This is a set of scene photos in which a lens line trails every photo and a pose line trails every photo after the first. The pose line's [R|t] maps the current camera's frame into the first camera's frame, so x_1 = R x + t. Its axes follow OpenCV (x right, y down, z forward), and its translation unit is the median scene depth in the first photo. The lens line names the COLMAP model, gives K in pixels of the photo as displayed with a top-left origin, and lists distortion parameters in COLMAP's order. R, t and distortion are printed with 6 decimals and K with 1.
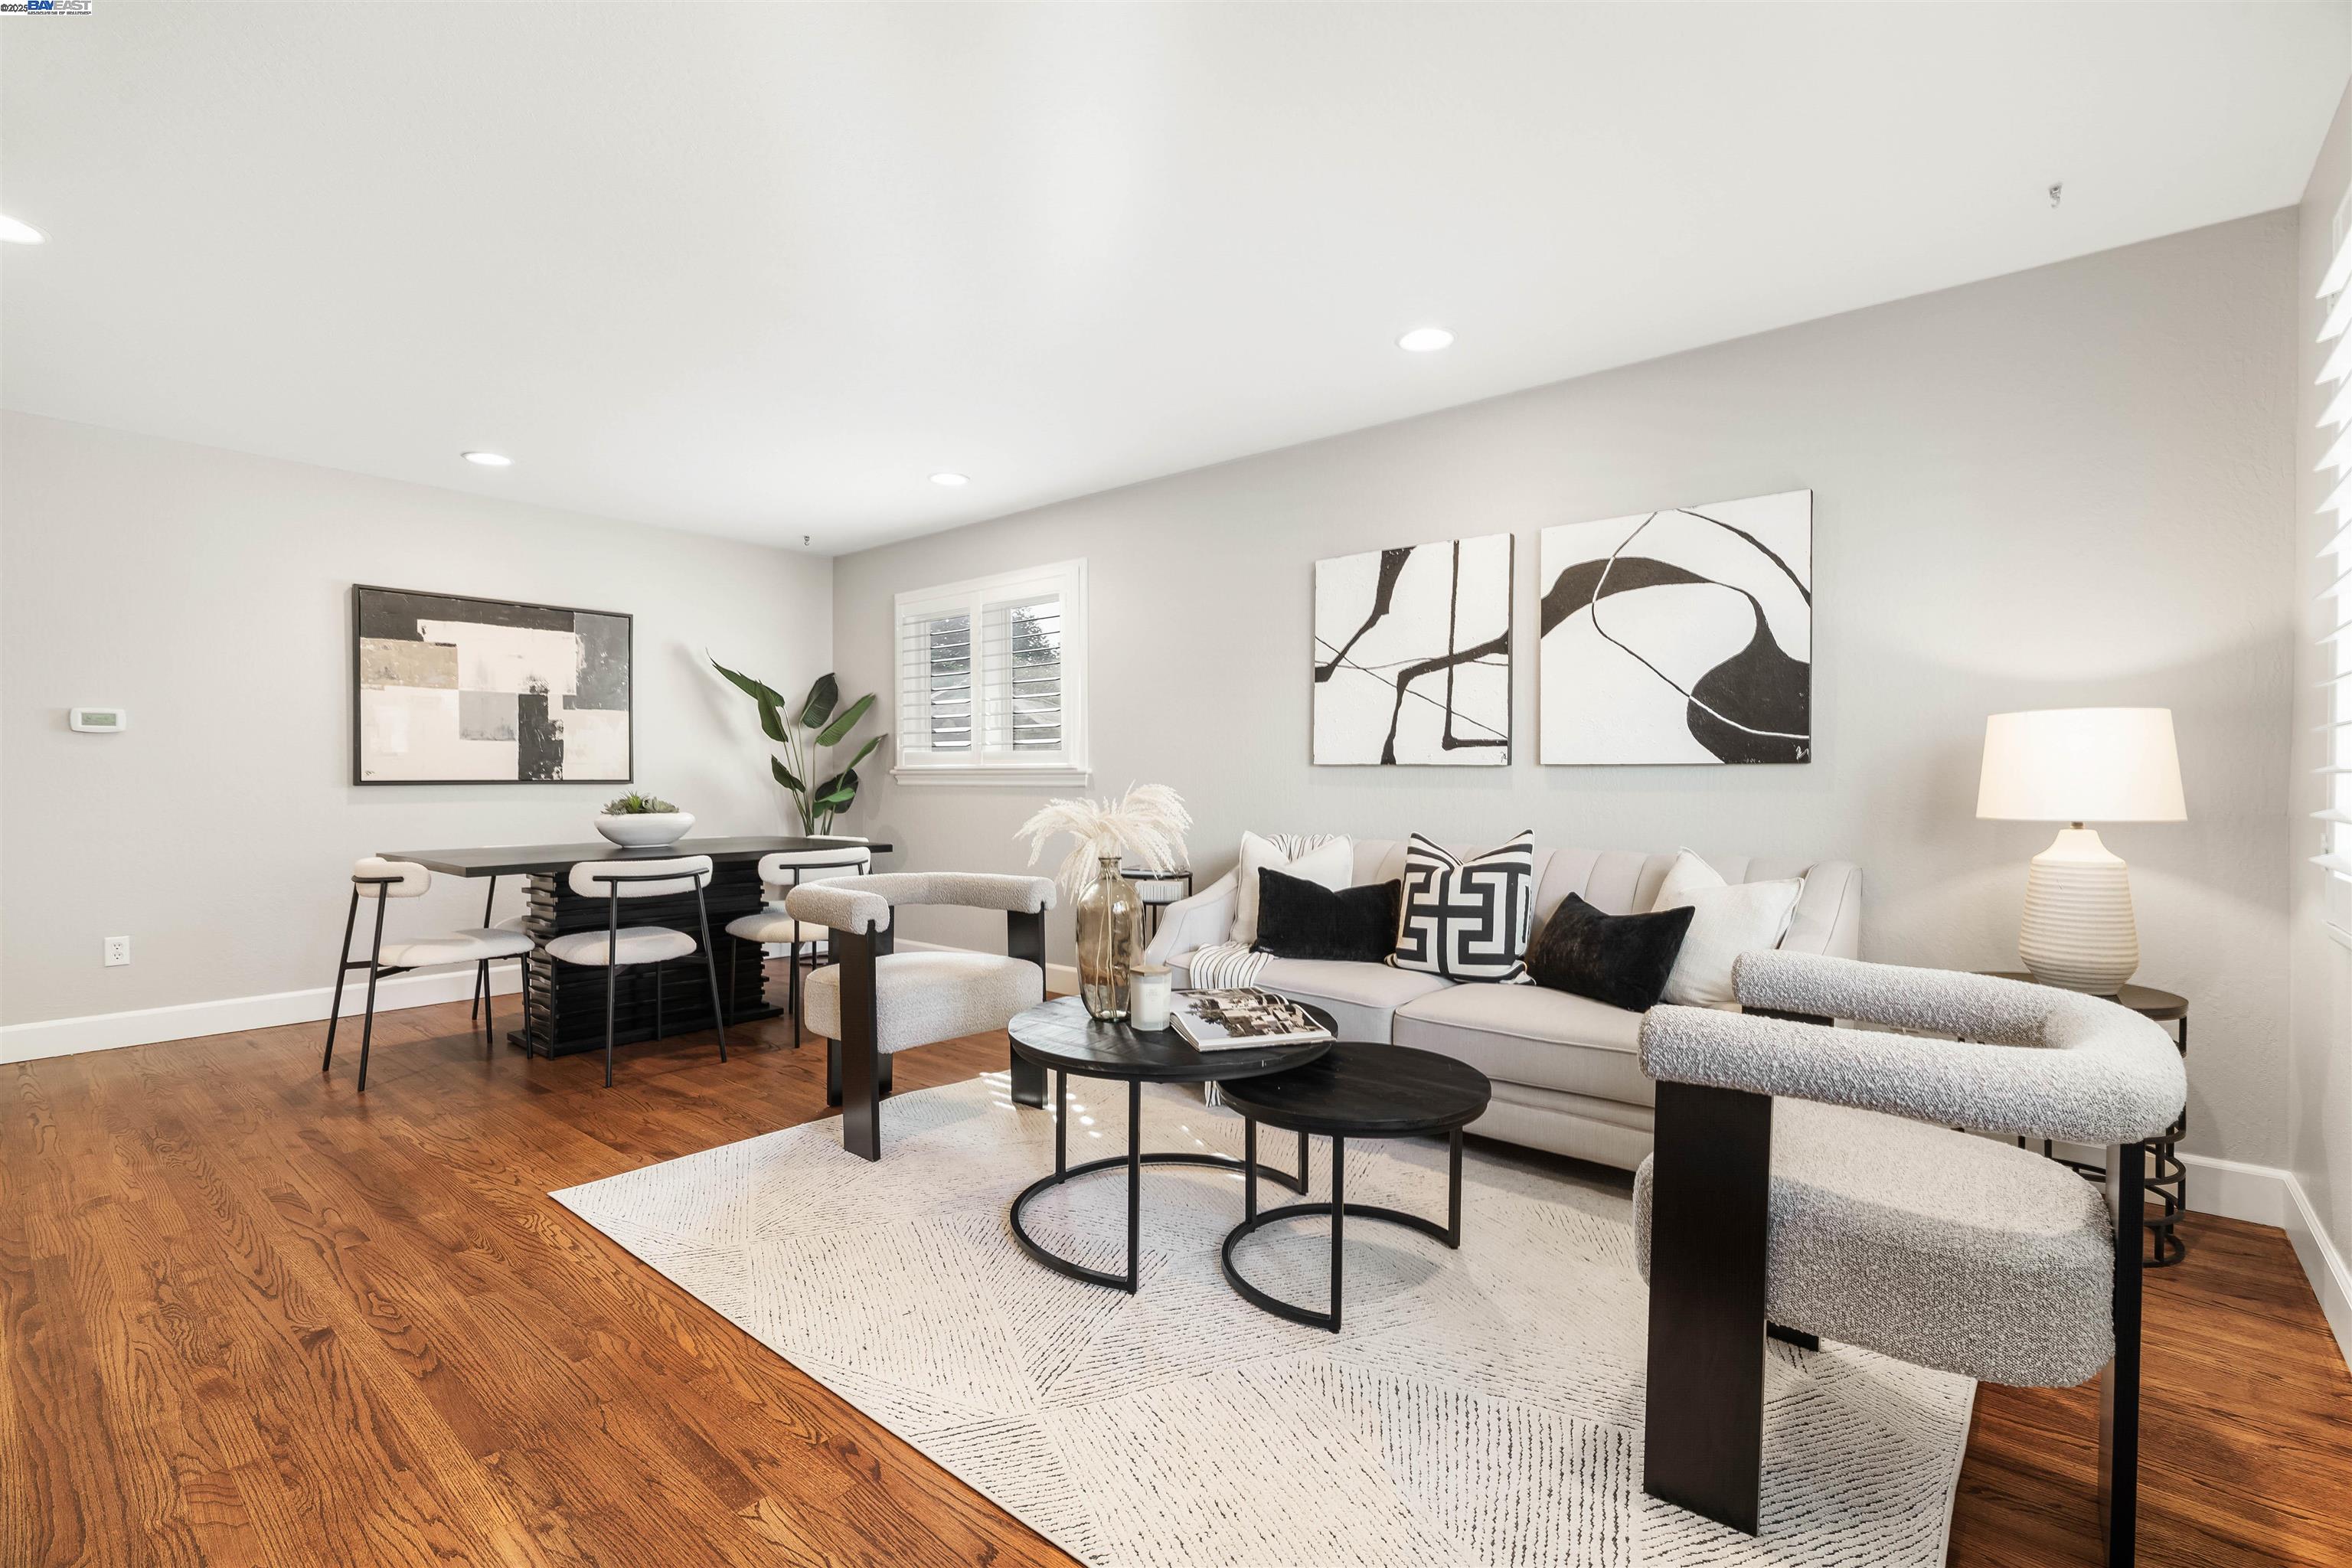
lens RADIAL K [[1078.0, 0, 1168.6], [0, 1078.0, 778.1], [0, 0, 1]] dist [-0.000797, -0.000244]
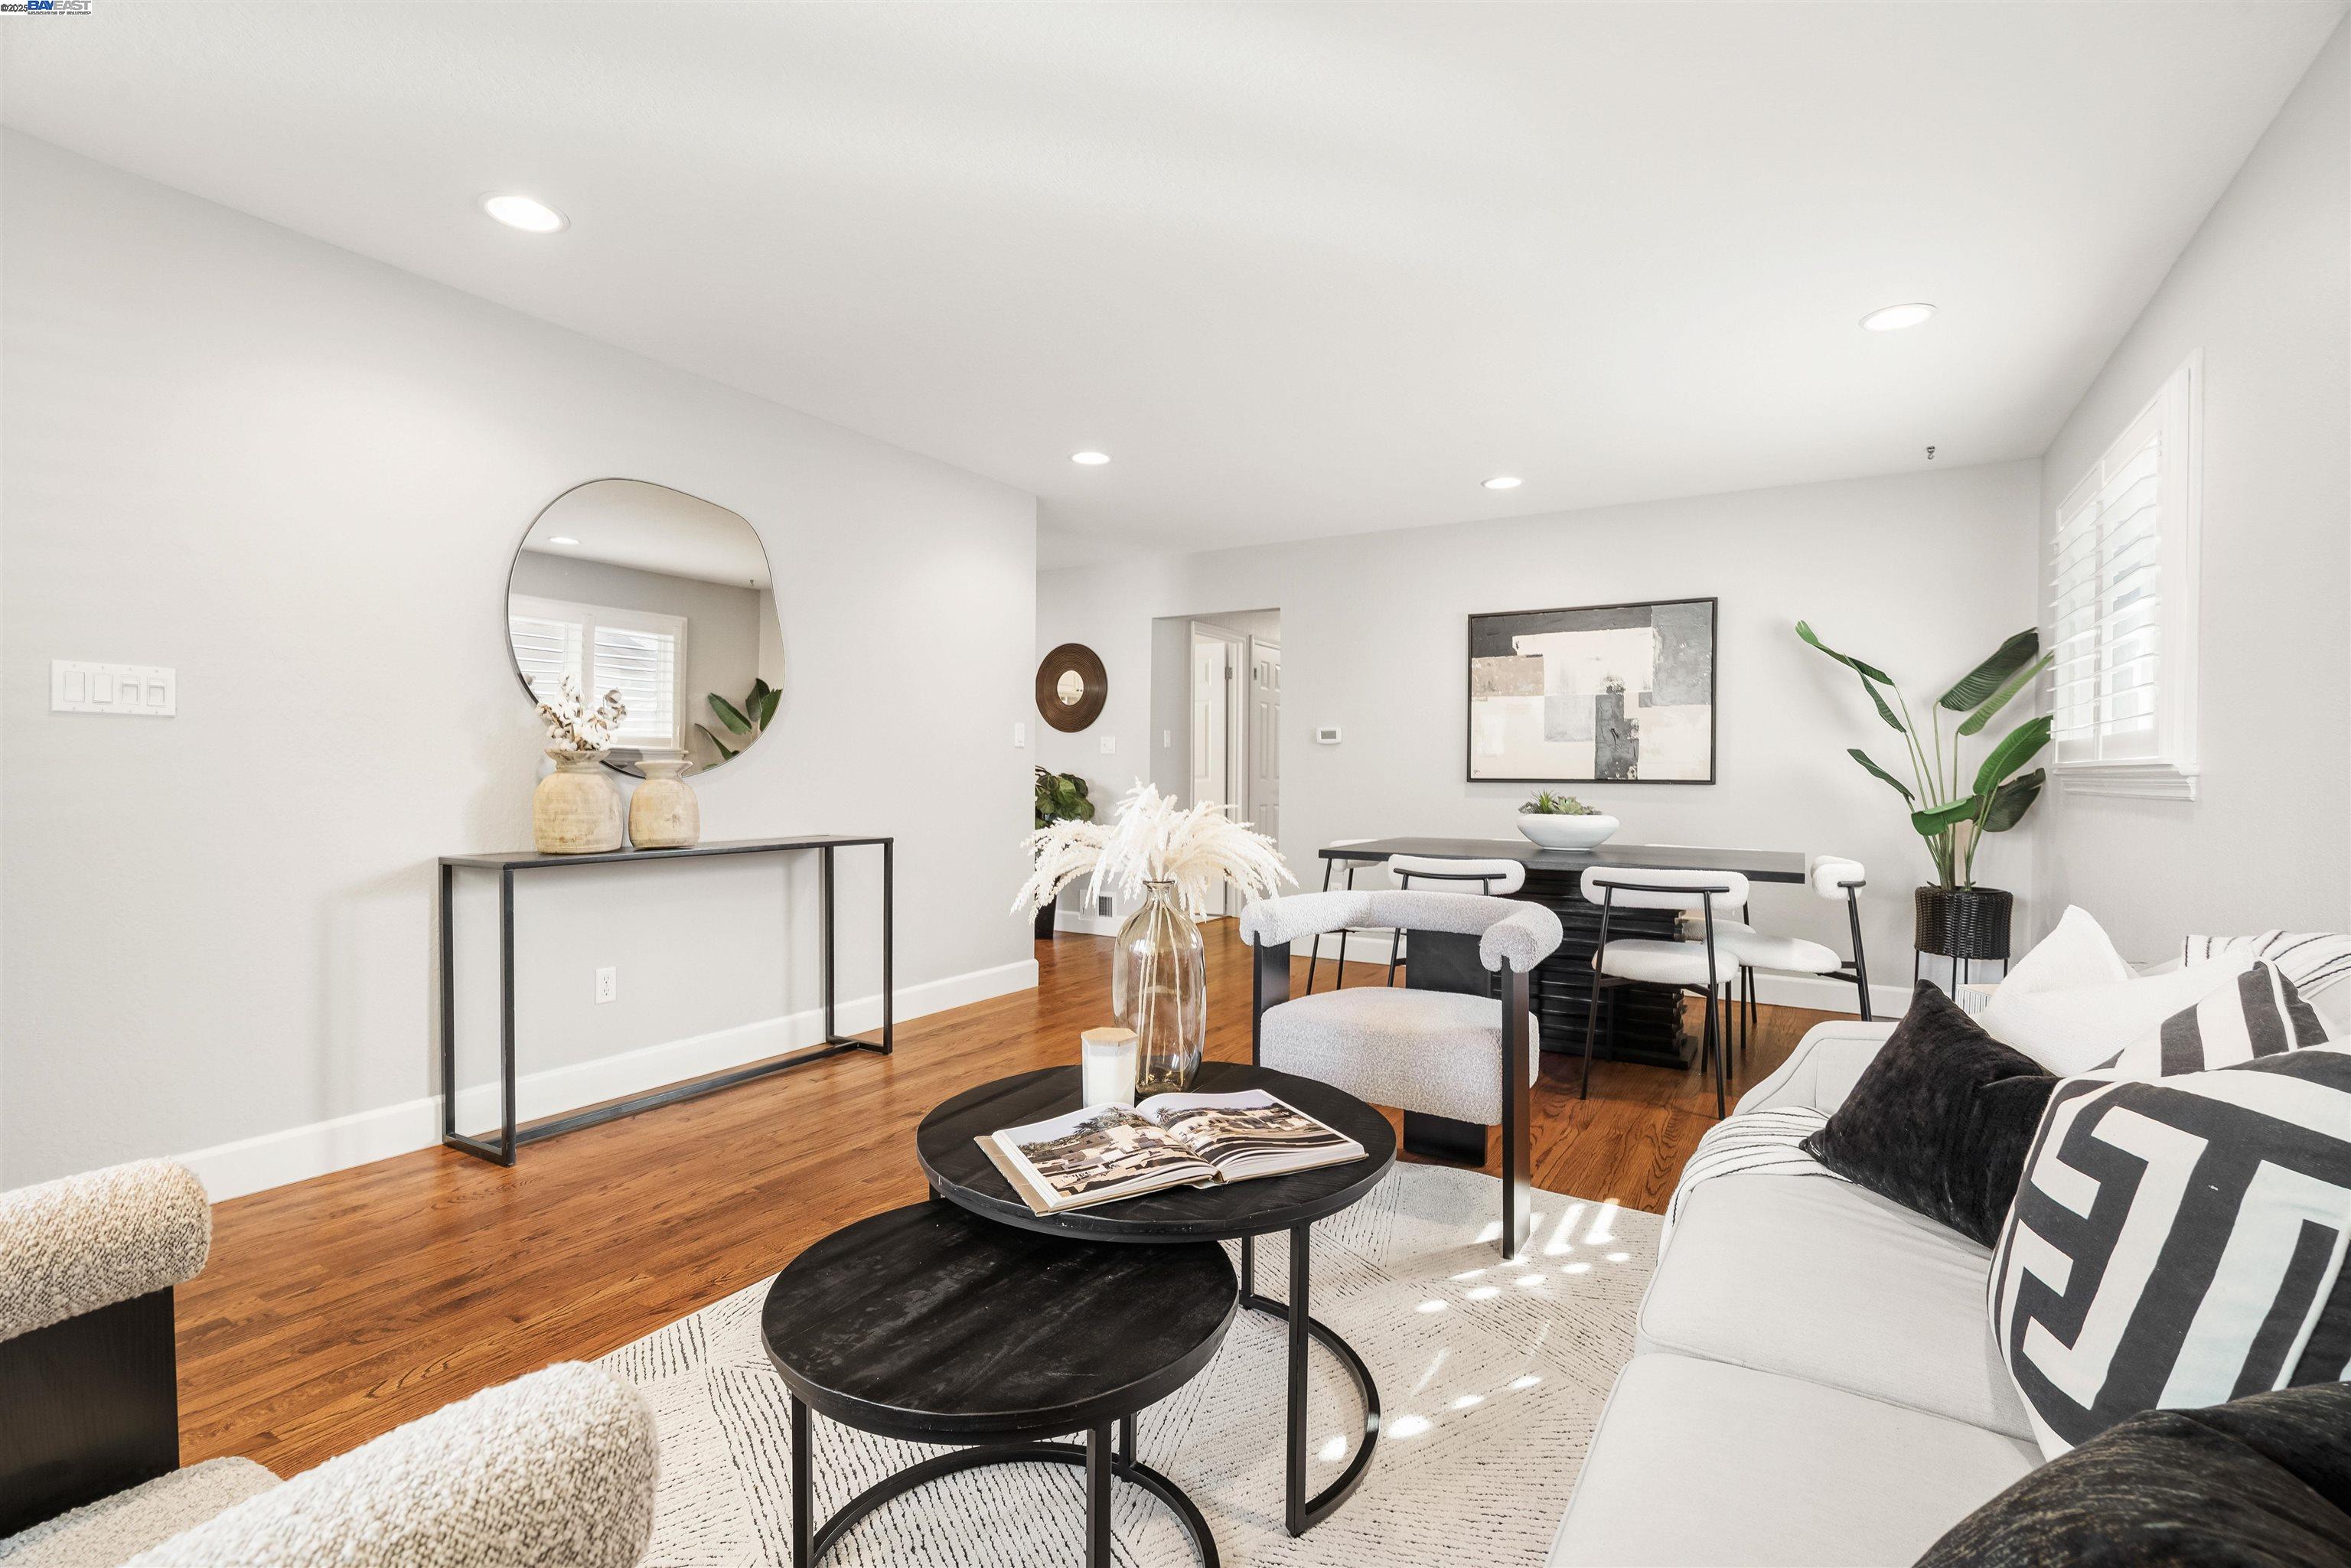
lens RADIAL K [[1077.5, 0, 1170.3], [0, 1077.5, 788.7], [0, 0, 1]] dist [-0.000797, -0.000244]
pose [[0.151443, 0.017007, -0.988320, 0.362609], [-0.010289, 0.999825, 0.015629, -0.001373], [0.988412, 0.007802, 0.151591, 0.470963]]
